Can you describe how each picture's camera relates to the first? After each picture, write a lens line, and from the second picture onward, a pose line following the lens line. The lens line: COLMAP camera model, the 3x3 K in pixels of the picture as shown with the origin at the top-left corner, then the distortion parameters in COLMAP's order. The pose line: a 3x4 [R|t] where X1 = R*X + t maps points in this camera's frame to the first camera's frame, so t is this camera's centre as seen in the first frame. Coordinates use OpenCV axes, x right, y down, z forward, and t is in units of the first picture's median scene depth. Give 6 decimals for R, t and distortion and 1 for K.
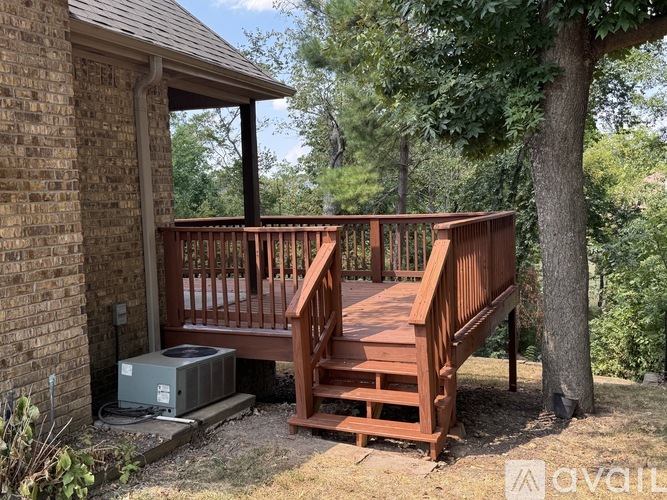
lens RADIAL K [[697.2, 0, 333.4], [0, 697.2, 249.2], [0, 0, 1]] dist [0.010070, 0.000000]
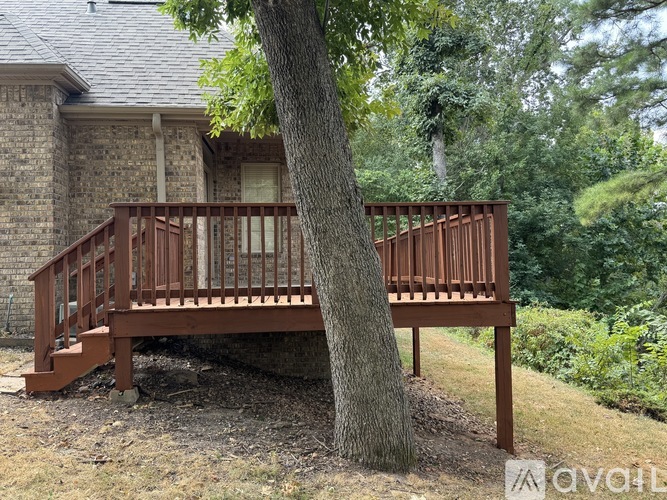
lens RADIAL K [[542.6, 0, 333.5], [0, 542.6, 249.8], [0, 0, 1]] dist [-0.003371, -0.001864]
pose [[0.464263, -0.003623, -0.885690, 1.265149], [-0.063836, 0.997254, -0.037541, 0.055661], [0.883394, 0.073968, 0.462757, 1.042277]]
